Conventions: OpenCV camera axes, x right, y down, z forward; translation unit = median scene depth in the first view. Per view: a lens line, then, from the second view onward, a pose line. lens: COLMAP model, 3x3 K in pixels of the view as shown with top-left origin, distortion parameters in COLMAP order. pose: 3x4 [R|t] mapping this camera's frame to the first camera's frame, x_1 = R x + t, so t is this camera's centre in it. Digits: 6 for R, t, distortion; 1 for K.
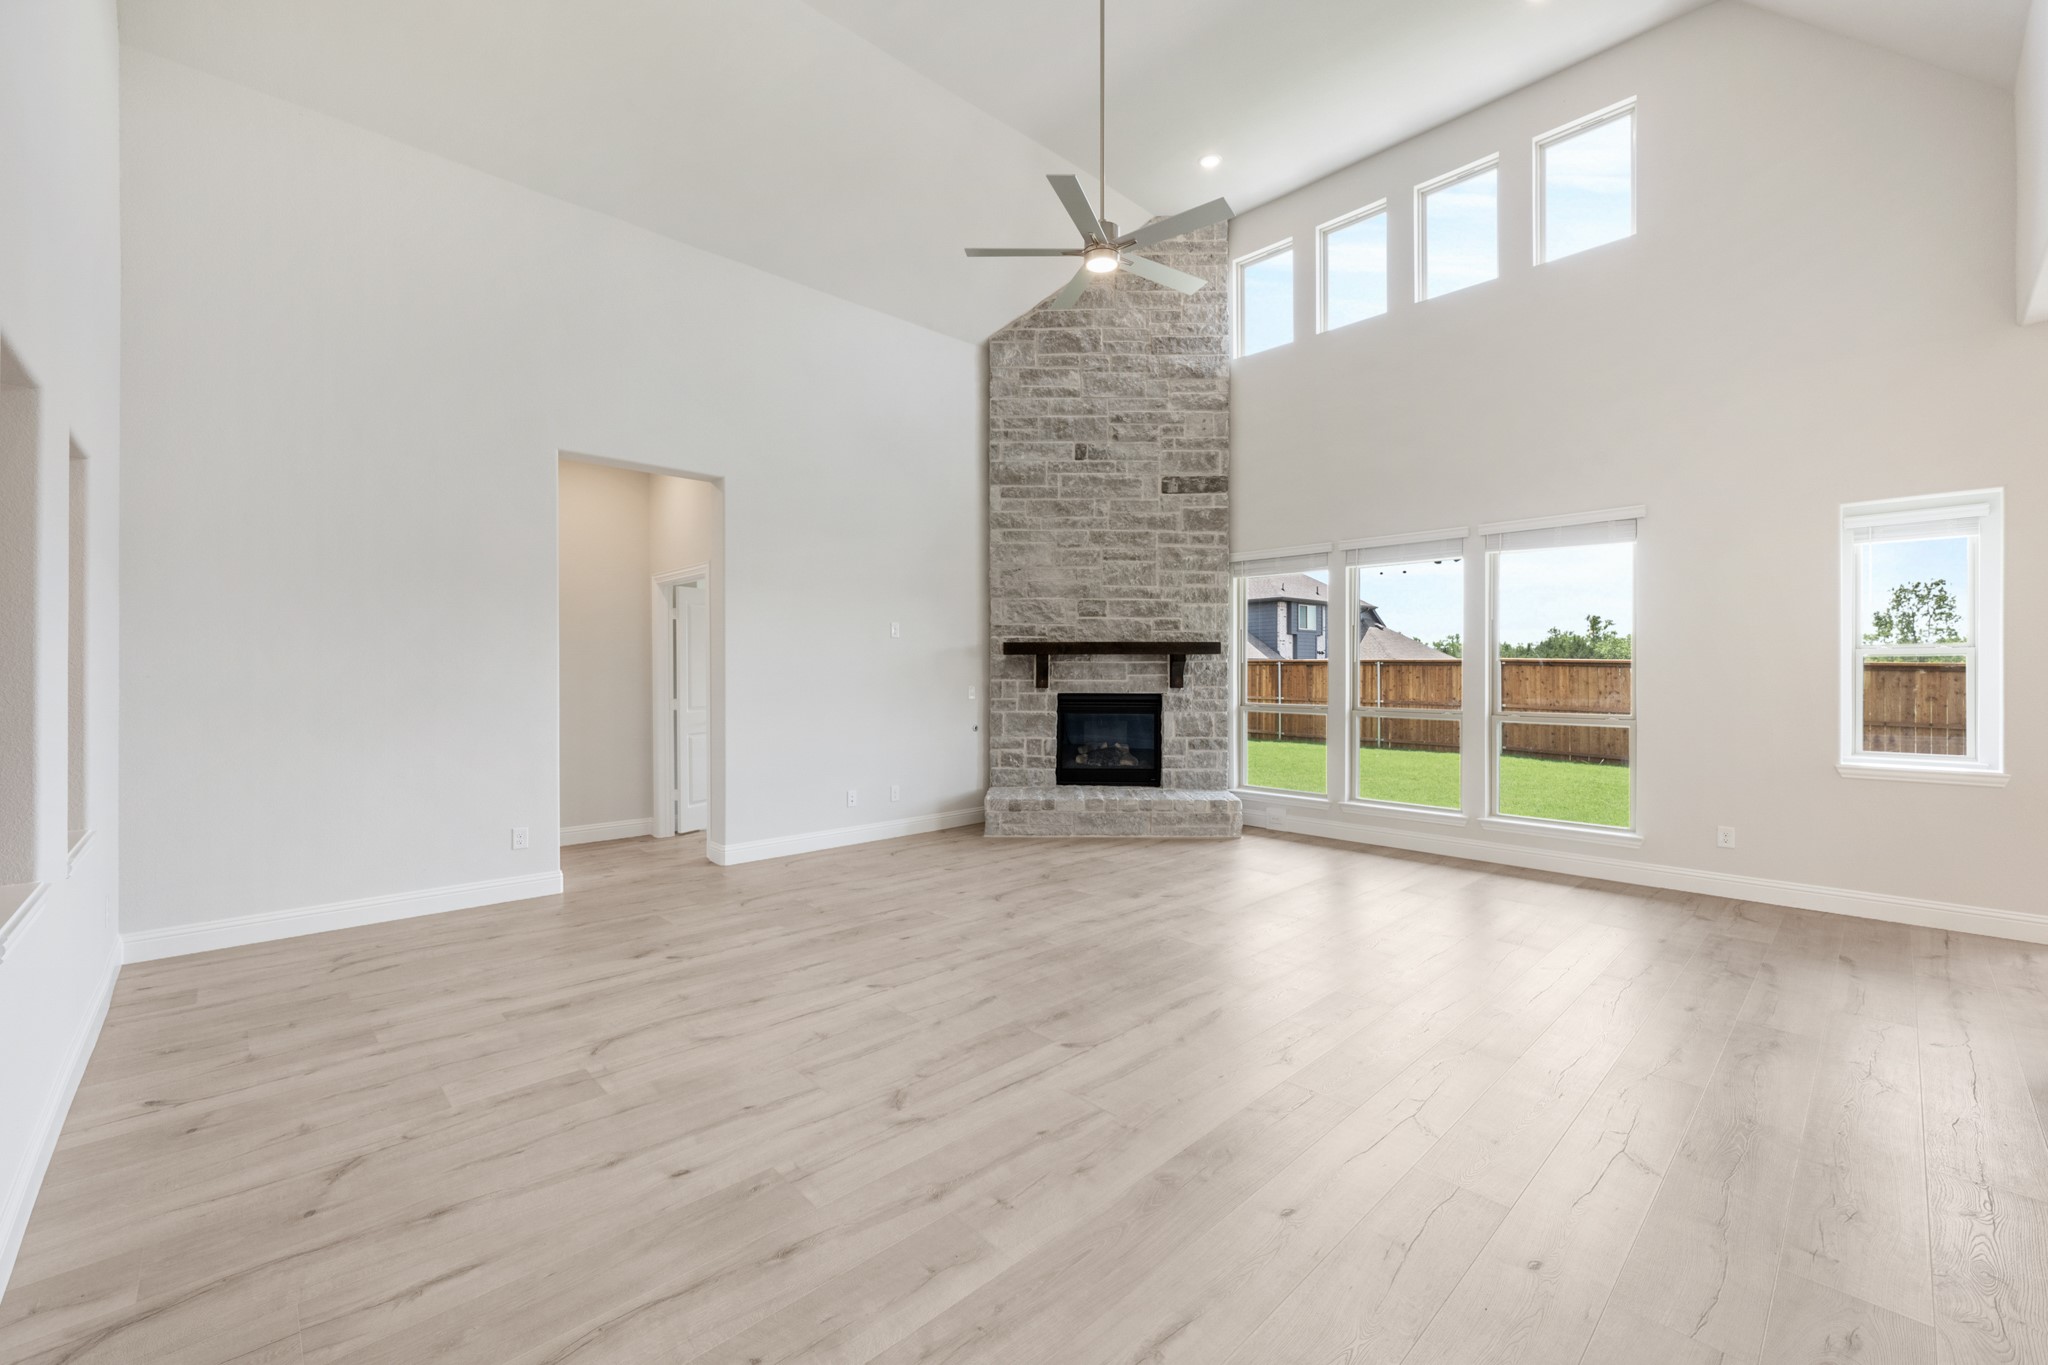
lens RADIAL K [[834.7, 0, 1025.4], [0, 834.7, 672.6], [0, 0, 1]] dist [0.001242, 0.000080]
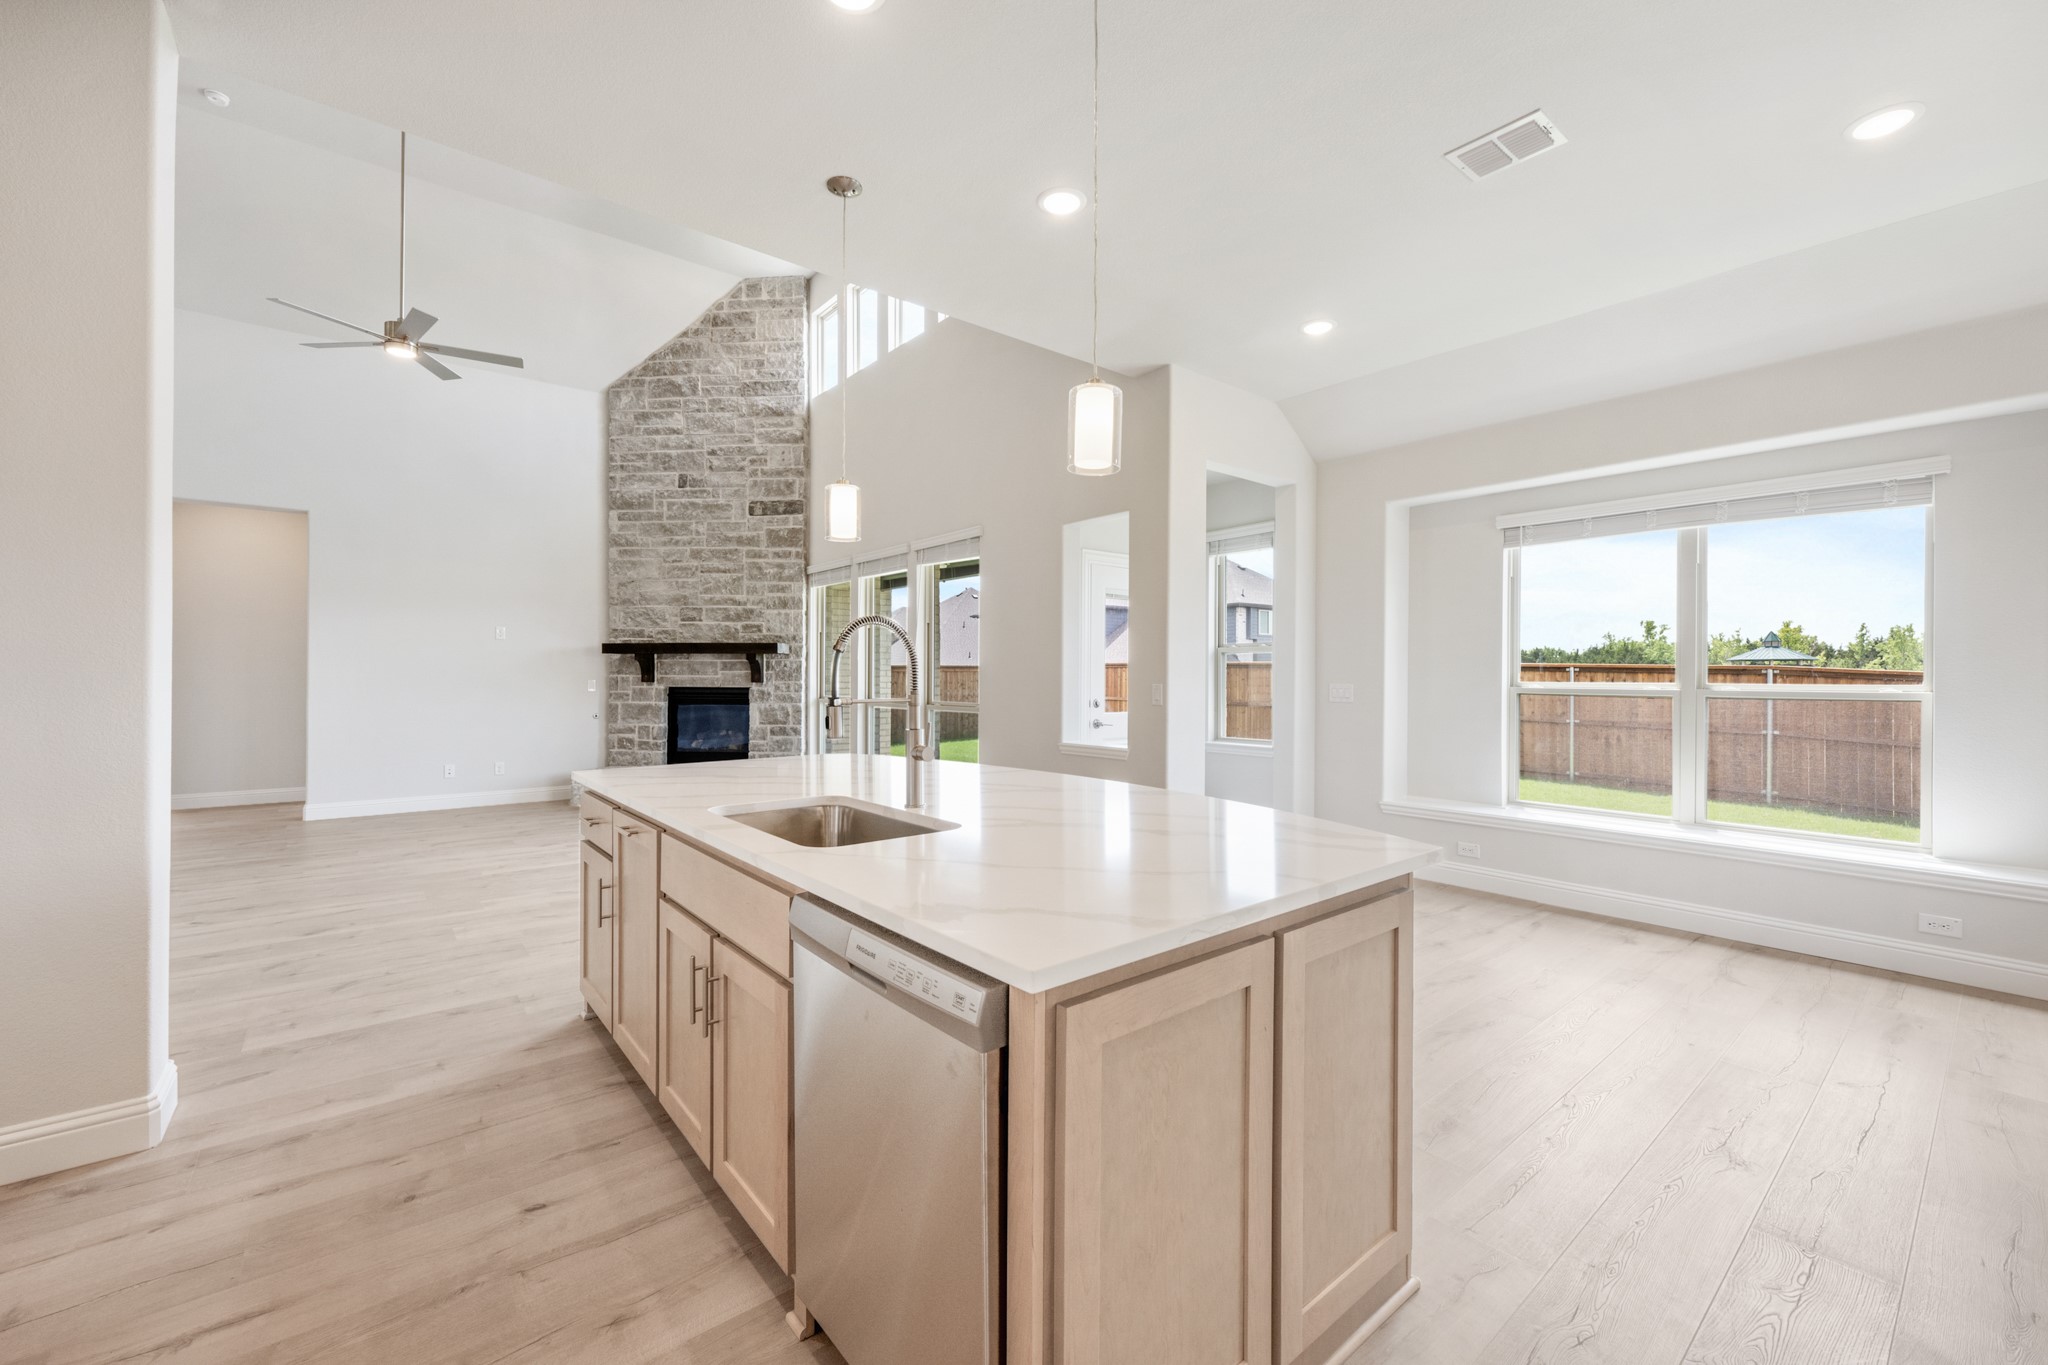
lens RADIAL K [[817.8, 0, 1017.6], [0, 817.8, 675.3], [0, 0, 1]] dist [-0.001705, -0.000104]
pose [[0.996683, 0.002740, -0.081330, 0.630859], [-0.002985, 0.999991, -0.002885, 0.010483], [0.081321, 0.003119, 0.996683, -0.106265]]
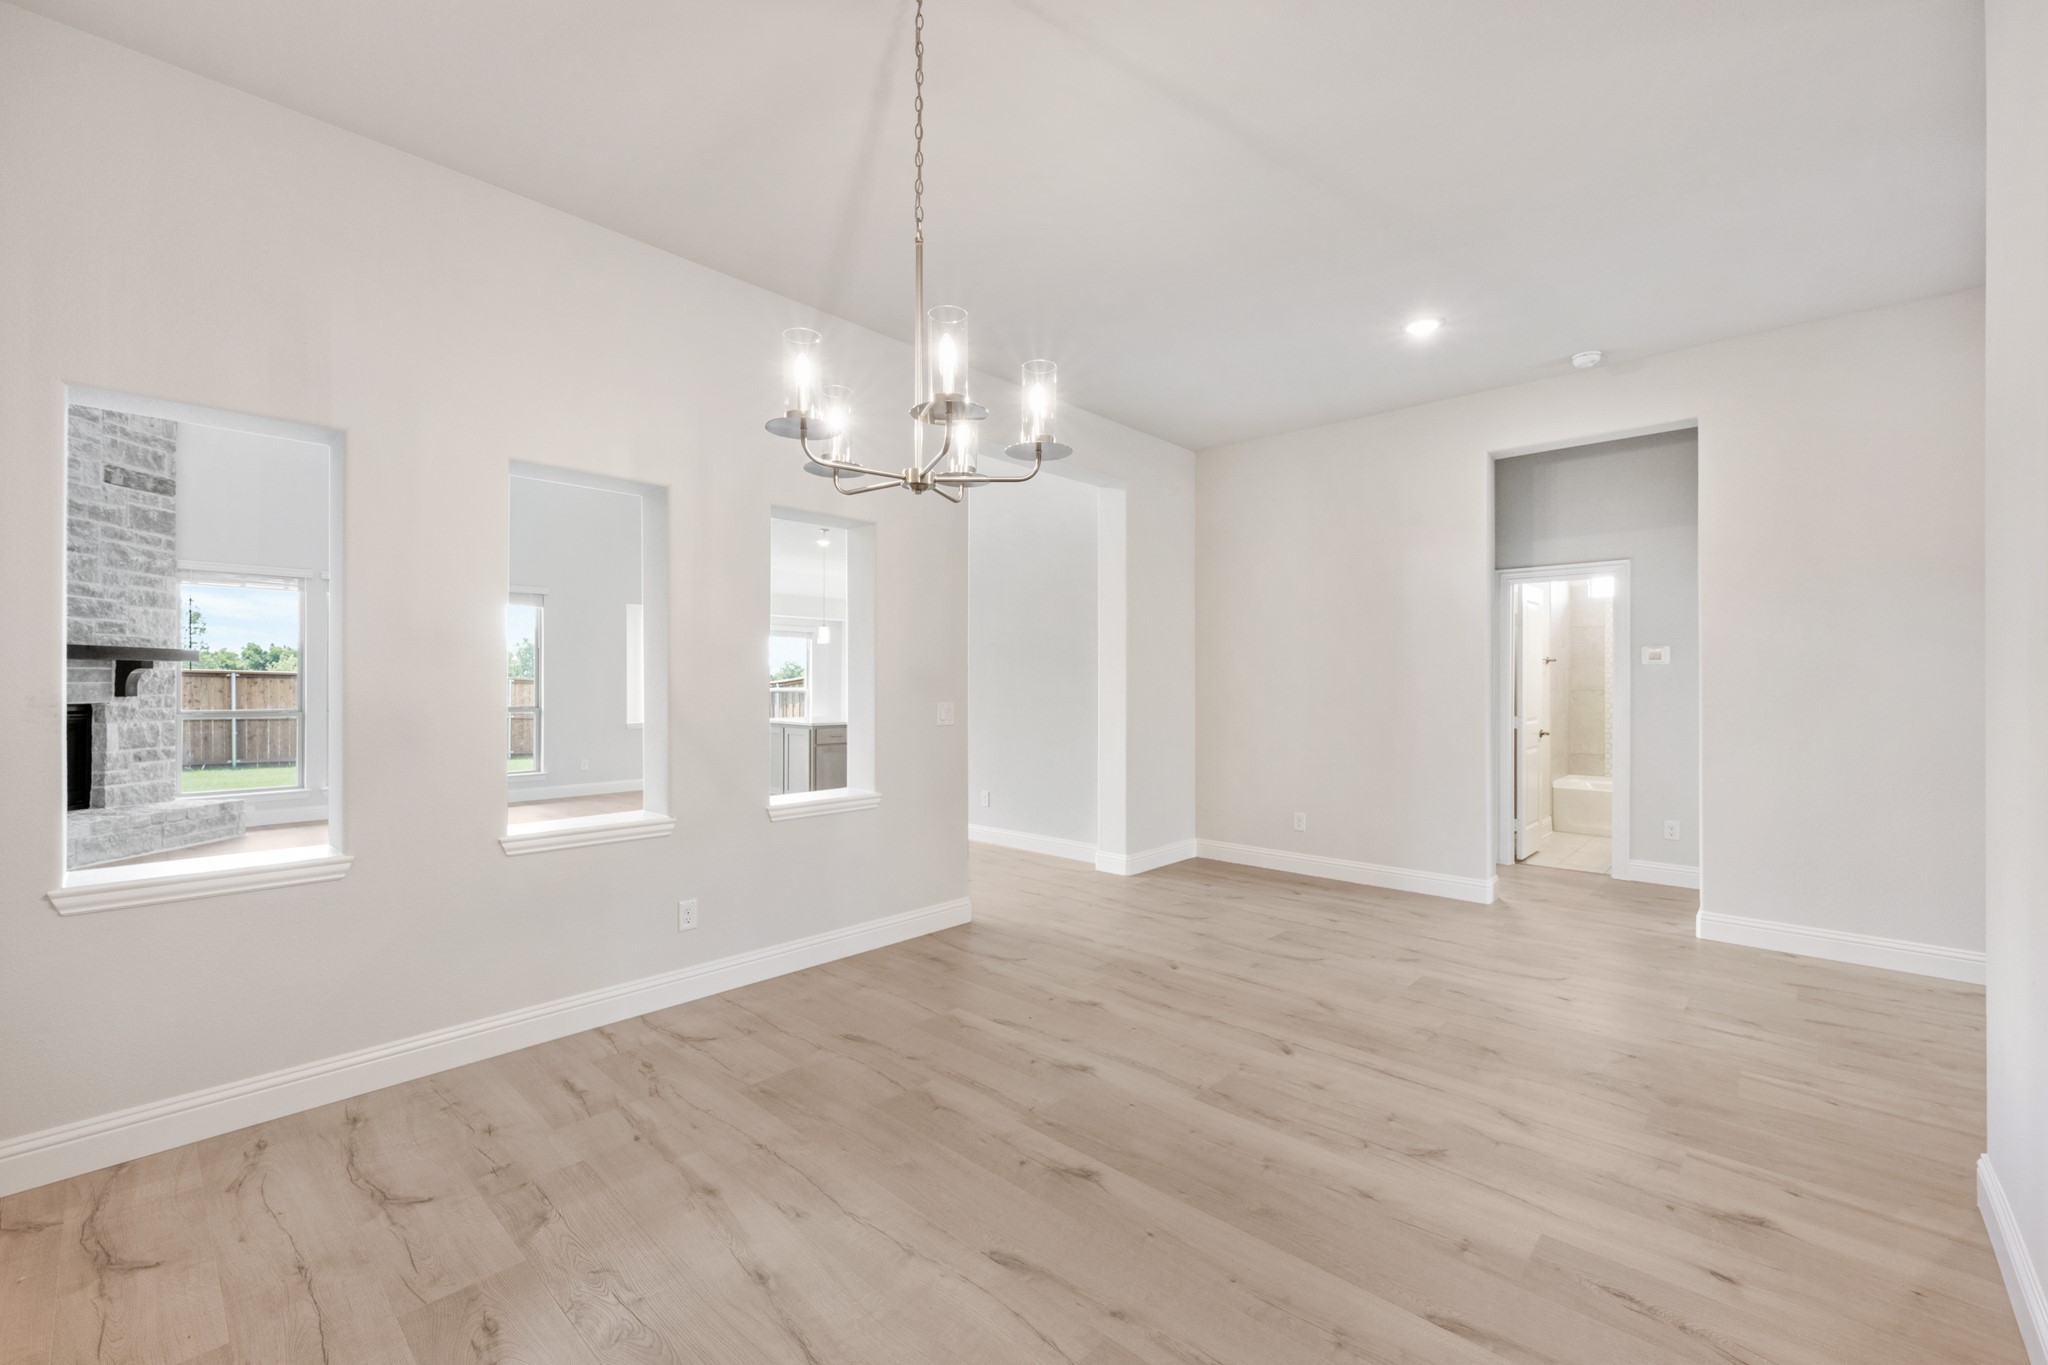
lens RADIAL K [[841.8, 0, 1024.0], [0, 841.8, 682.5], [0, 0, 1]] dist [-0.001142, -0.000202]
pose [[-0.061220, 0.001146, 0.998124, -0.806586], [-0.000521, 0.999999, -0.001180, 0.003176], [-0.998124, -0.000593, -0.061219, 0.061003]]
